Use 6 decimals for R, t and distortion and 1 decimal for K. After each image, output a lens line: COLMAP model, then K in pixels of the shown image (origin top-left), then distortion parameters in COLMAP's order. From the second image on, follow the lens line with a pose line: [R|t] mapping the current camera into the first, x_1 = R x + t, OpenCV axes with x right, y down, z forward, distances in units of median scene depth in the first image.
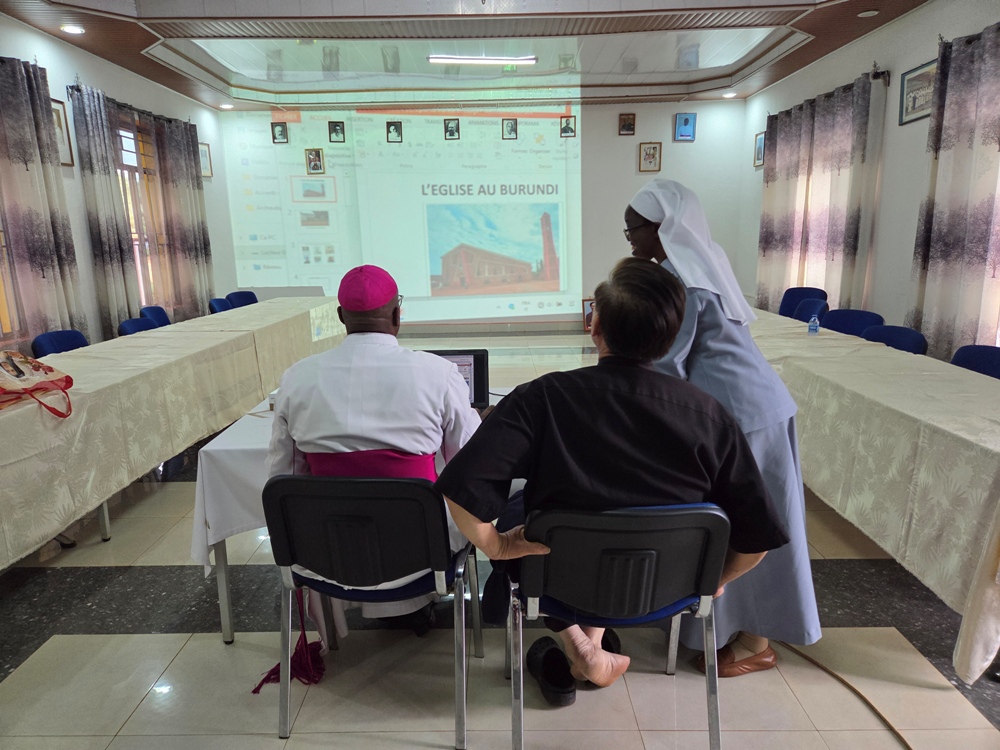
lens RADIAL K [[680.0, 0, 493.8], [0, 680.0, 387.6], [0, 0, 1]] dist [0.069852, -0.071766]
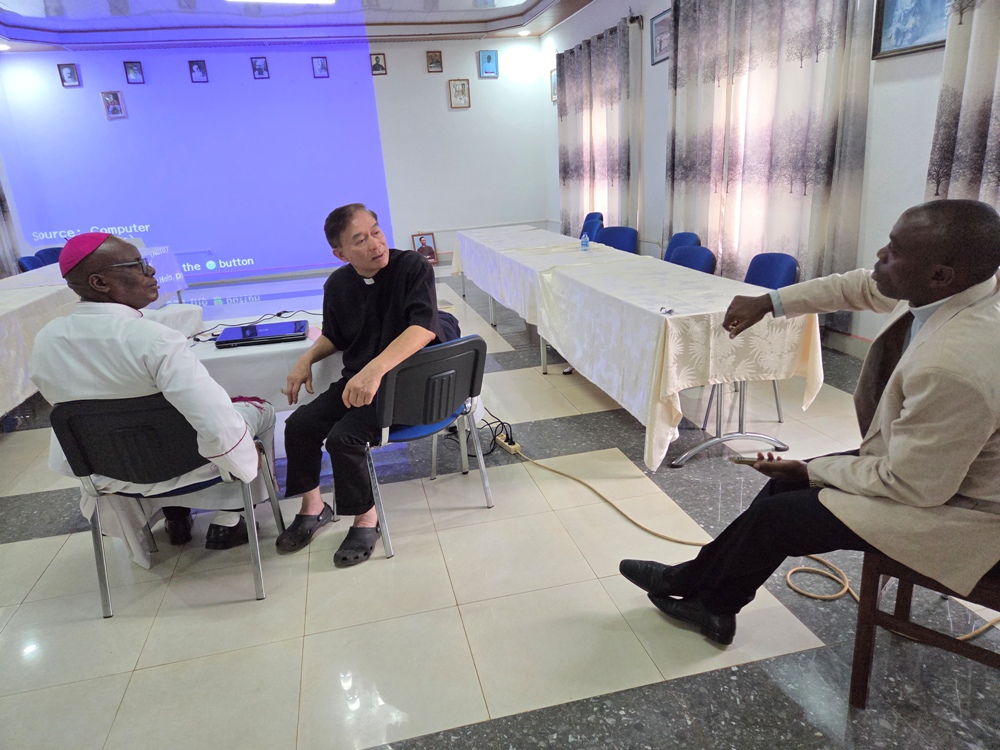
lens RADIAL K [[668.5, 0, 493.5], [0, 668.5, 387.4], [0, 0, 1]] dist [0.074453, -0.064085]
pose [[0.972300, -0.113699, 0.204220, 0.023410], [0.094661, 0.990402, 0.100714, 0.022434], [-0.213711, -0.078593, 0.973730, -0.109049]]
